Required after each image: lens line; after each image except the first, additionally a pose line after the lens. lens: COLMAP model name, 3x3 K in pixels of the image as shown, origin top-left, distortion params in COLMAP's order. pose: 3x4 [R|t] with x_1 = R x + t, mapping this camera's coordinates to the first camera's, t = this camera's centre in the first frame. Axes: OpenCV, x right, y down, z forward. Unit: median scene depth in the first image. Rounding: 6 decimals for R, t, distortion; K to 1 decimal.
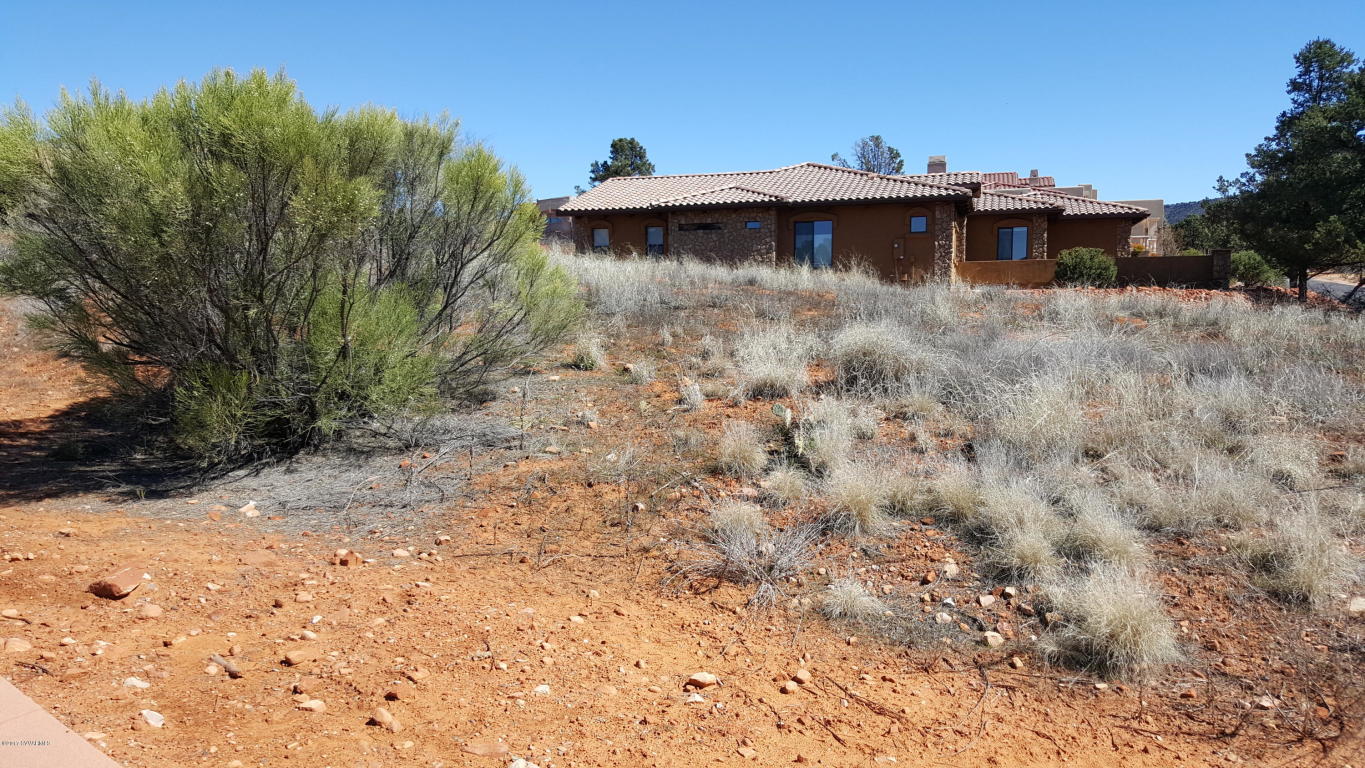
lens RADIAL K [[1066.0, 0, 678.5], [0, 1066.0, 419.4], [0, 0, 1]] dist [0.171463, -0.306372]
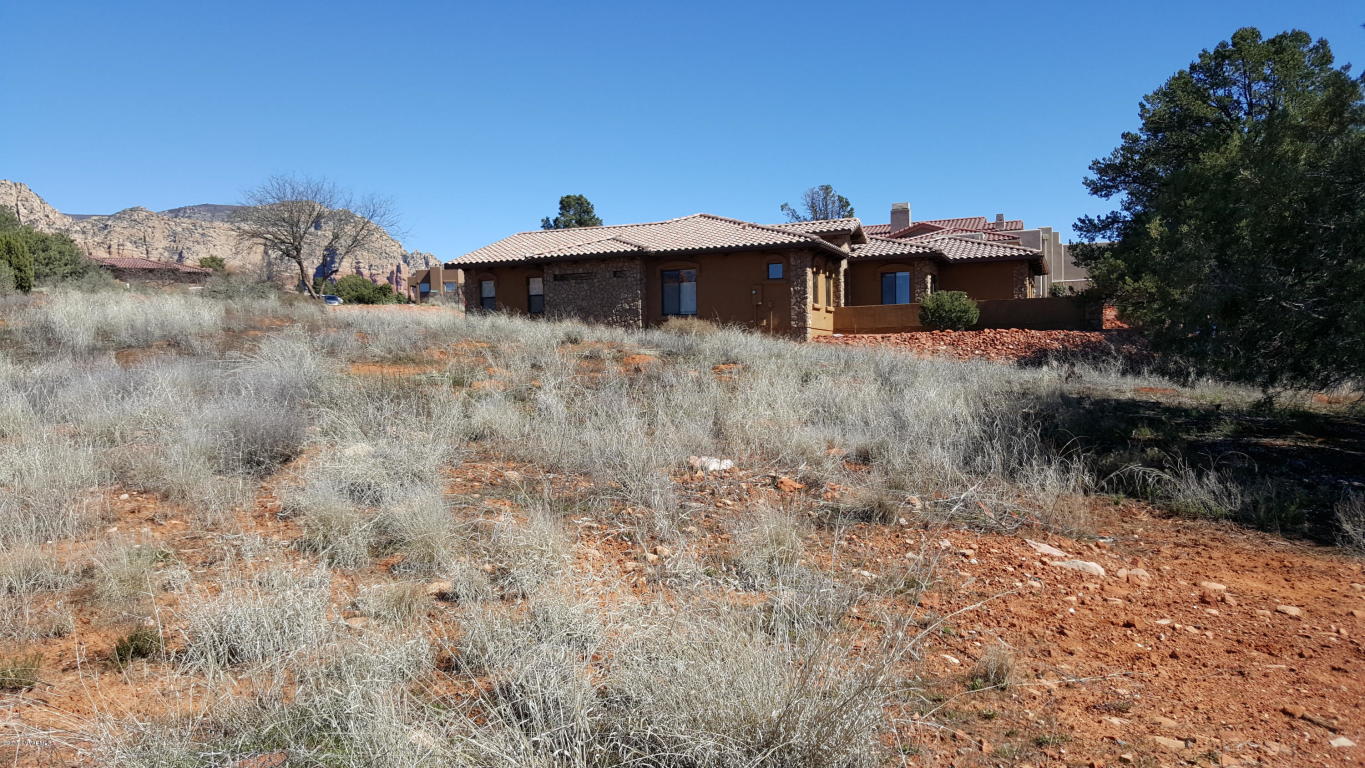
lens RADIAL K [[1066.0, 0, 678.5], [0, 1066.0, 419.4], [0, 0, 1]] dist [0.171463, -0.306372]
pose [[0.991567, -0.004678, -0.129512, 0.247521], [-0.001700, 0.998793, -0.049090, 0.008364], [0.129586, 0.048896, 0.990362, -0.005607]]
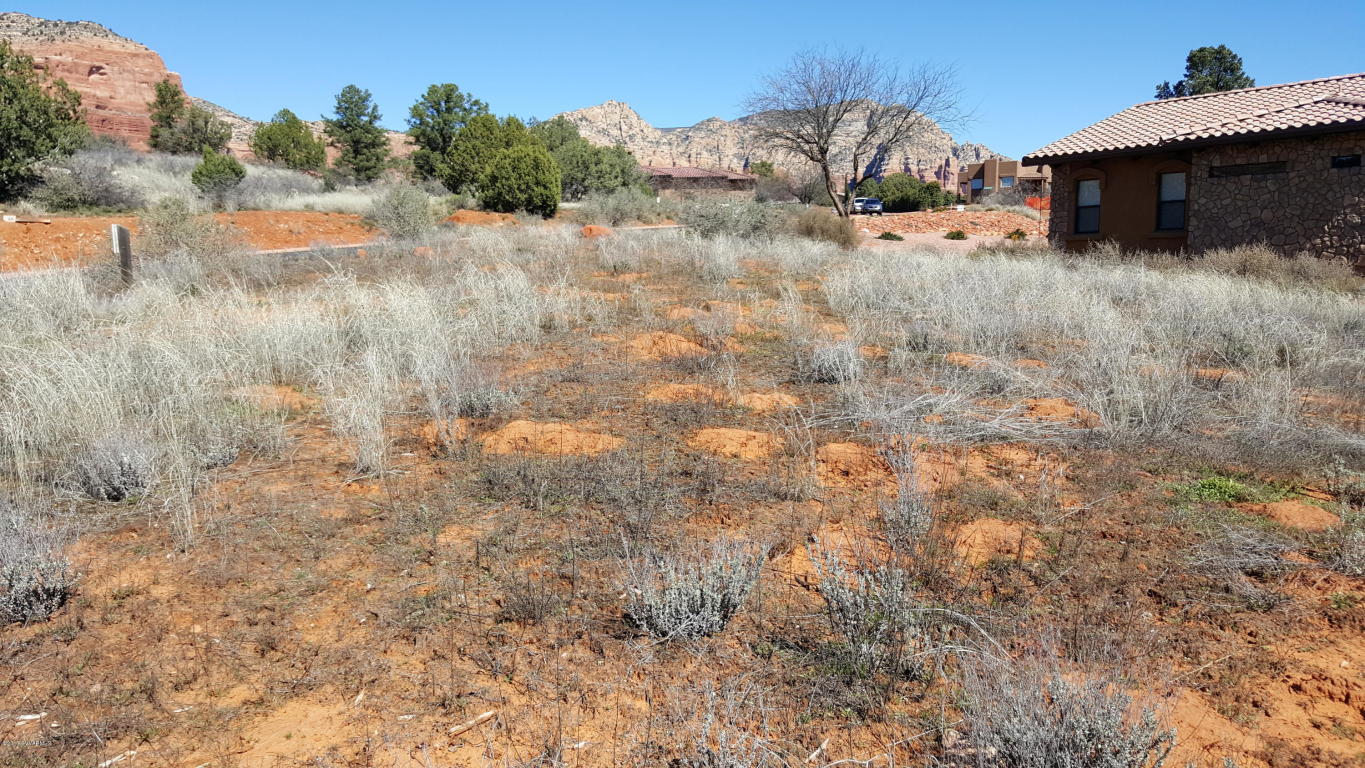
lens RADIAL K [[990.7, 0, 669.3], [0, 990.7, 391.8], [0, 0, 1]] dist [0.081387, -0.136669]
pose [[0.798299, 0.073387, -0.597774, 0.105776], [-0.051980, 0.997240, 0.053012, -0.063570], [0.600015, -0.011247, 0.799910, 0.328272]]
